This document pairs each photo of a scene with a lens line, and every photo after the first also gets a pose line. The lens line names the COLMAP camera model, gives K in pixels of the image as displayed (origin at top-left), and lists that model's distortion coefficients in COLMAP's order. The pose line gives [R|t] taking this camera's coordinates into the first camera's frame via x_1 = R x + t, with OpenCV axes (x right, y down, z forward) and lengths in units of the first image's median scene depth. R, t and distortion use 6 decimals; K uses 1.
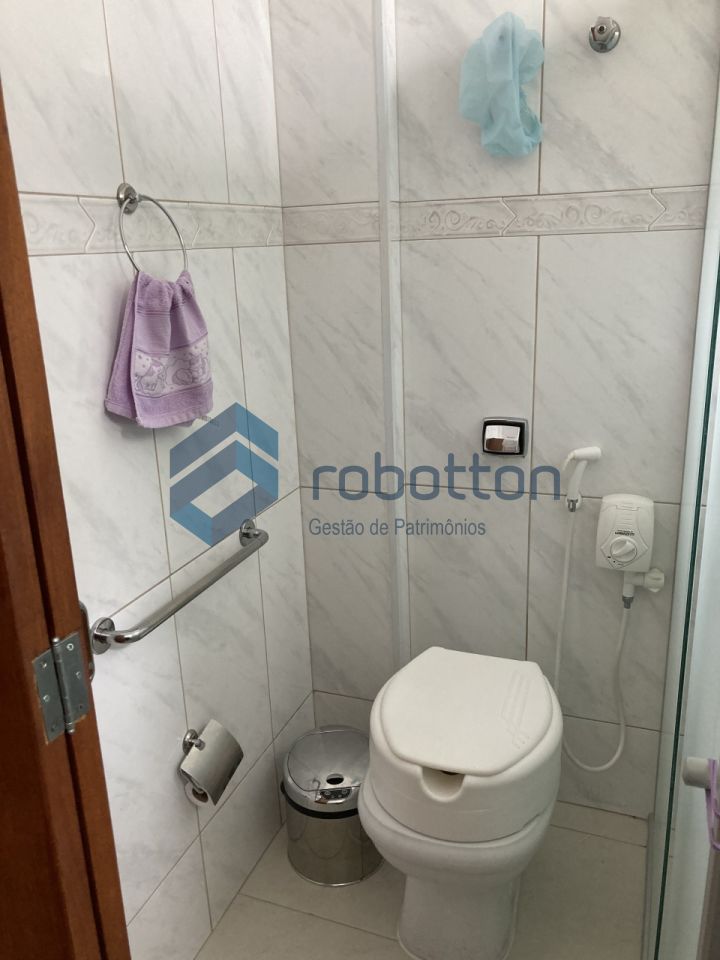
lens RADIAL K [[776.4, 0, 360.0], [0, 776.4, 480.0], [0, 0, 1]] dist [0.050404, -0.072042]
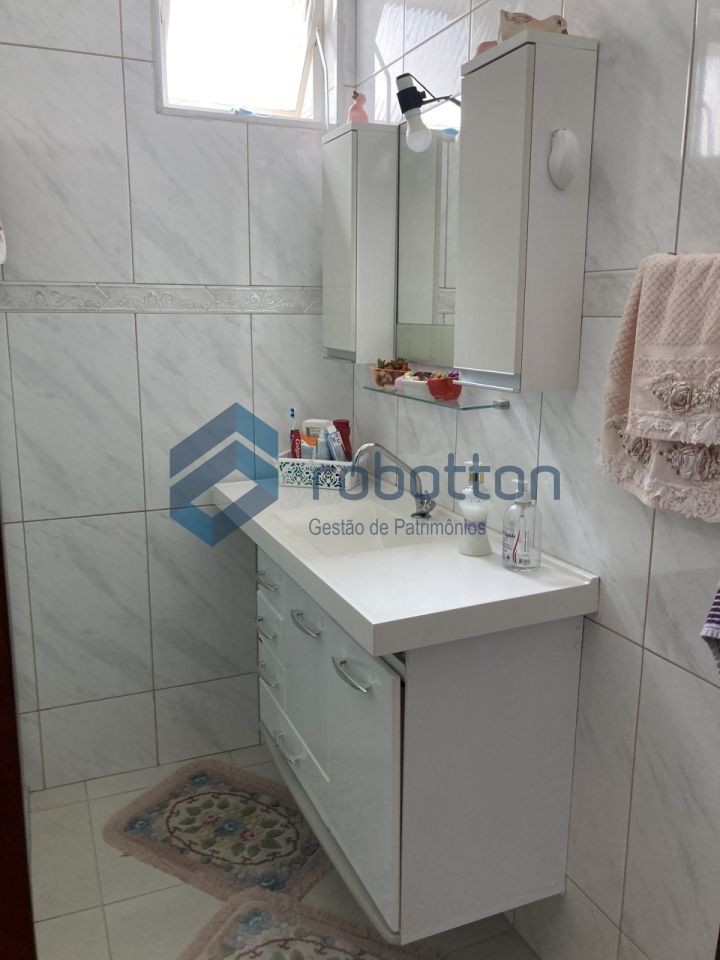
lens RADIAL K [[776.4, 0, 360.0], [0, 776.4, 480.0], [0, 0, 1]] dist [0.050404, -0.072042]
pose [[0.626962, -0.130391, 0.768060, -0.615553], [0.210857, 0.977497, -0.006175, 0.033887], [-0.749972, 0.165822, 0.640348, -0.032718]]
